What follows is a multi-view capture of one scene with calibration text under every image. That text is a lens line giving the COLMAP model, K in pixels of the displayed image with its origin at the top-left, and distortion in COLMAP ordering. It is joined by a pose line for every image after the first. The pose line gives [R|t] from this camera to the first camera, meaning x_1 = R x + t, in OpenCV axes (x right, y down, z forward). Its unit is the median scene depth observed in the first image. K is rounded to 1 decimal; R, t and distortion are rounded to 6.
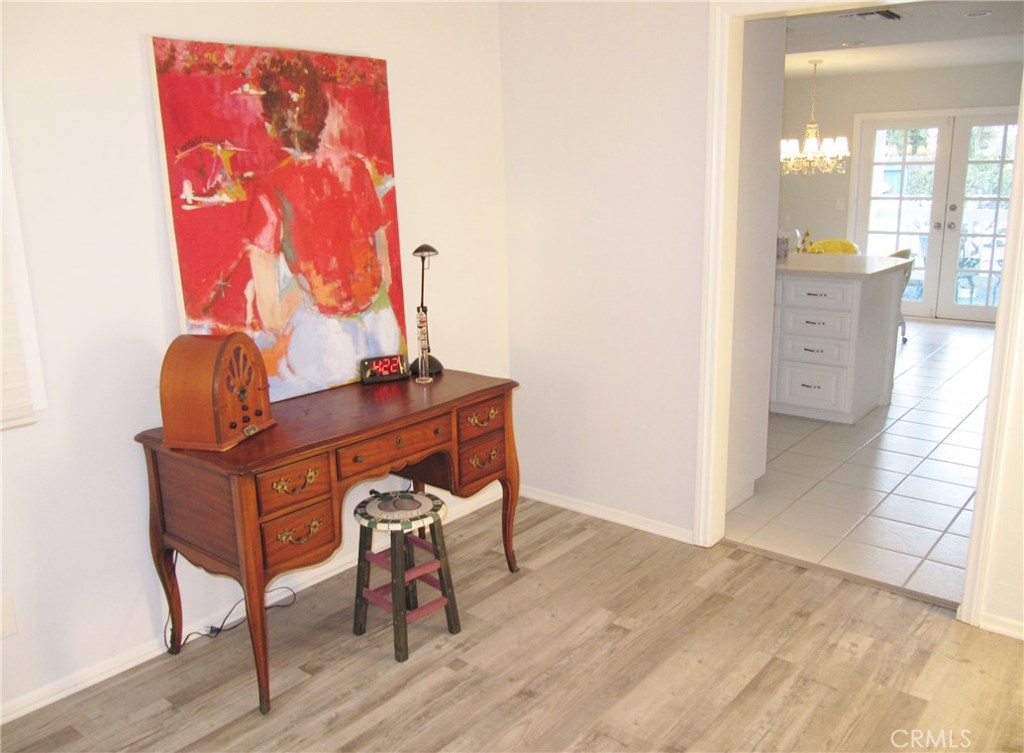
lens RADIAL K [[854.3, 0, 524.8], [0, 854.3, 390.6], [0, 0, 1]] dist [-0.062435, 0.038356]
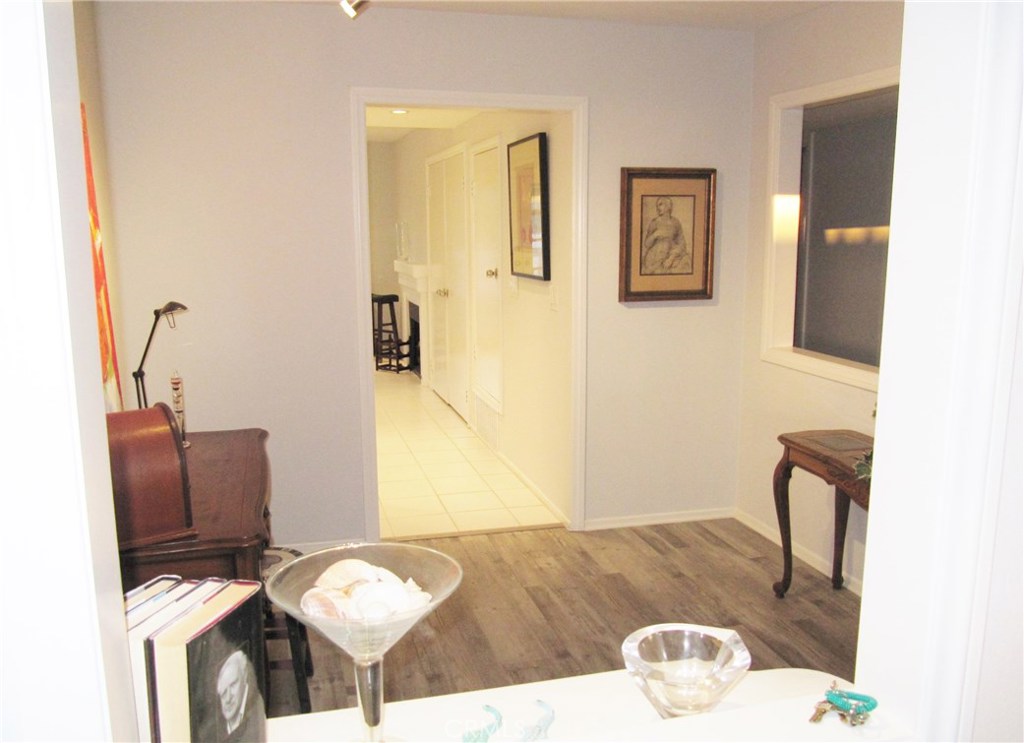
lens RADIAL K [[887.8, 0, 514.6], [0, 887.8, 372.6], [0, 0, 1]] dist [-0.049289, 0.016017]
pose [[0.580323, -0.128291, 0.804218, -0.801558], [0.187959, 0.981952, 0.021013, -0.052257], [-0.792399, 0.138965, 0.593963, 0.133554]]
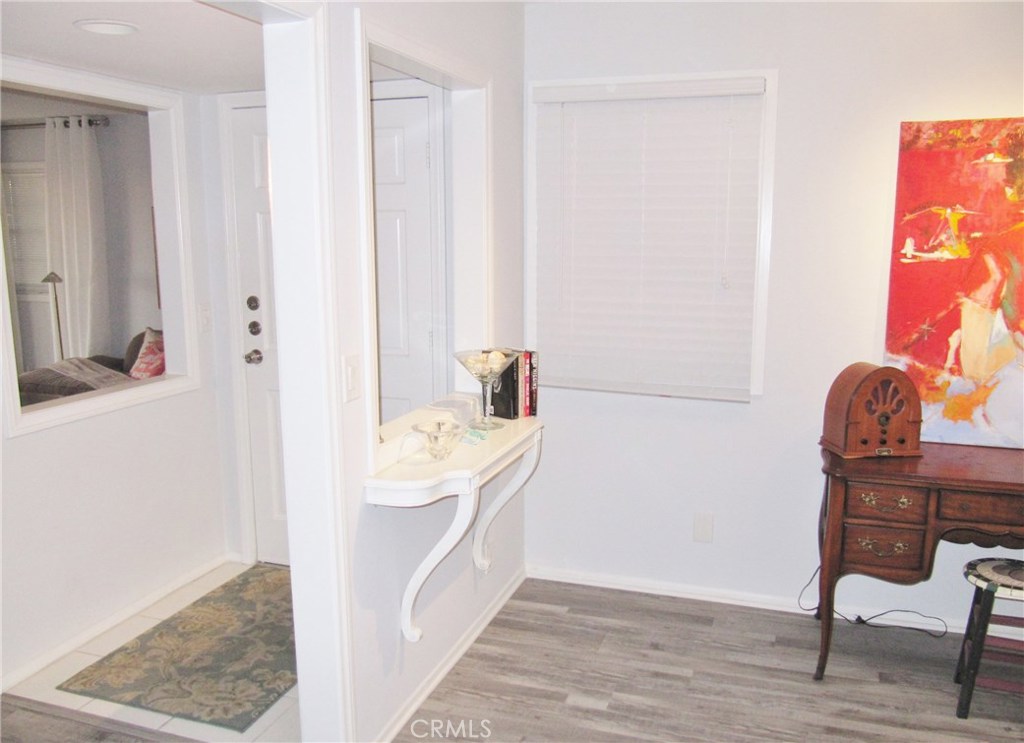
lens RADIAL K [[887.8, 0, 509.6], [0, 887.8, 393.4], [0, 0, 1]] dist [-0.049289, 0.016017]
pose [[0.344820, 0.191283, -0.918972, 0.548707], [-0.235687, 0.965297, 0.112490, -0.041707], [0.908598, 0.177801, 0.377937, 0.056064]]
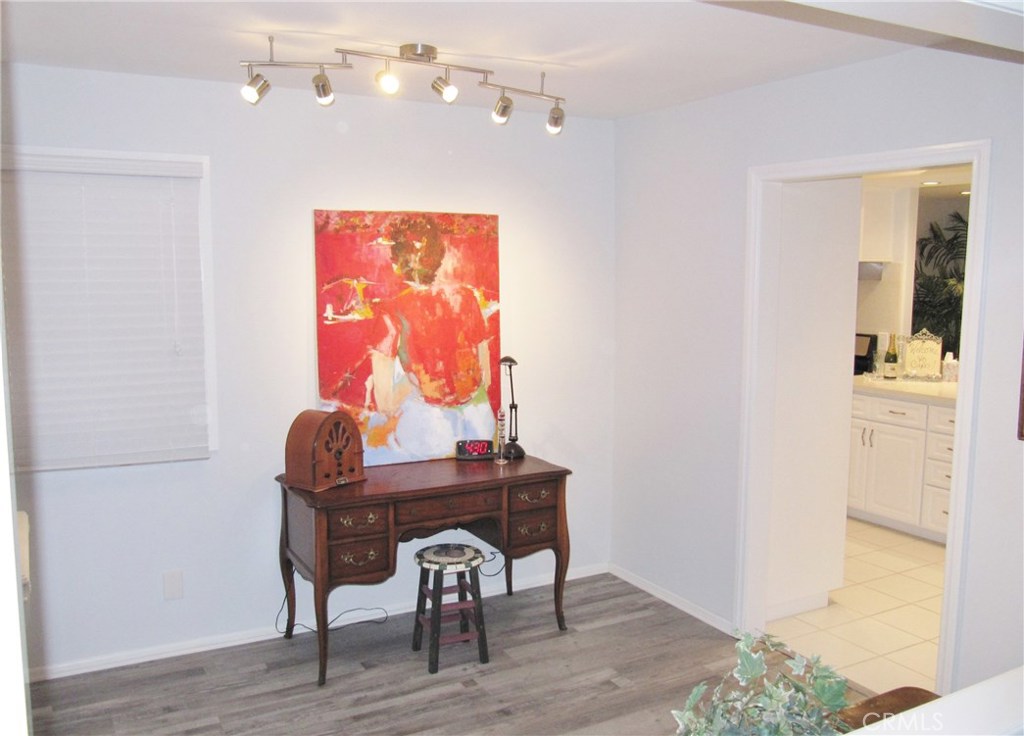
lens RADIAL K [[887.8, 0, 530.4], [0, 887.8, 384.2], [0, 0, 1]] dist [-0.049289, 0.016017]
pose [[0.933129, 0.072730, -0.352108, 0.439532], [-0.112146, 0.989345, -0.092845, -0.010159], [0.341603, 0.126124, 0.931343, -0.263591]]
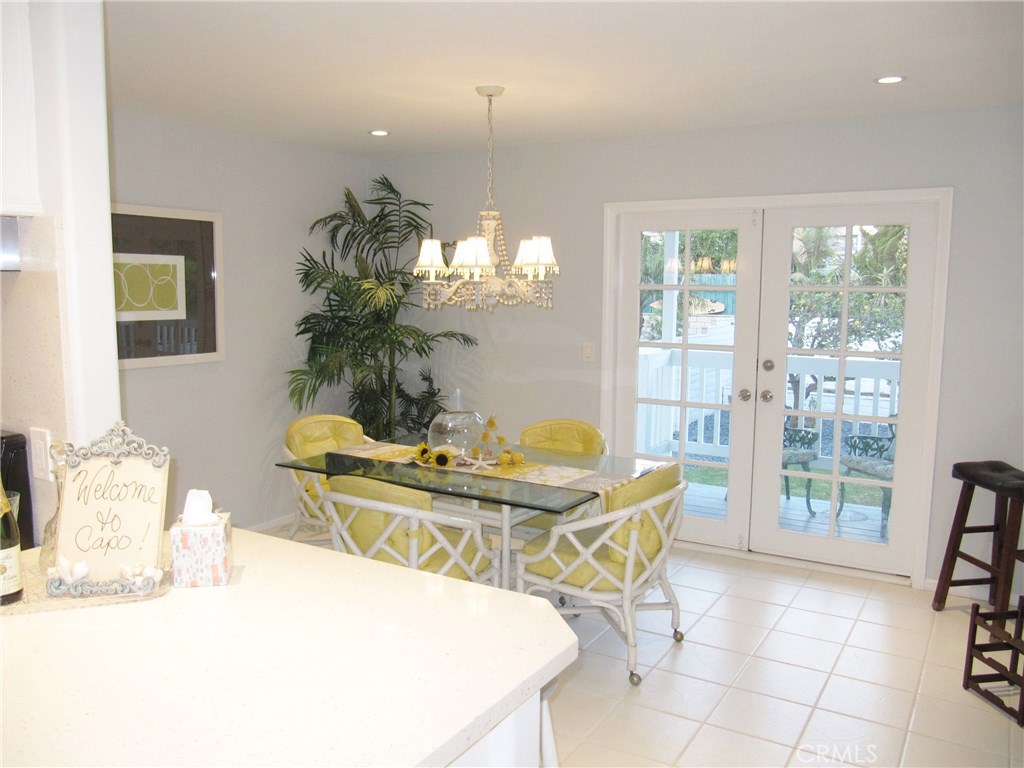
lens RADIAL K [[854.3, 0, 513.7], [0, 854.3, 381.3], [0, 0, 1]] dist [-0.062435, 0.038356]
pose [[0.989994, 0.014292, 0.140384, 0.784682], [0.004429, 0.991220, -0.132147, -0.401616], [-0.141040, 0.131446, 0.981239, 1.401099]]
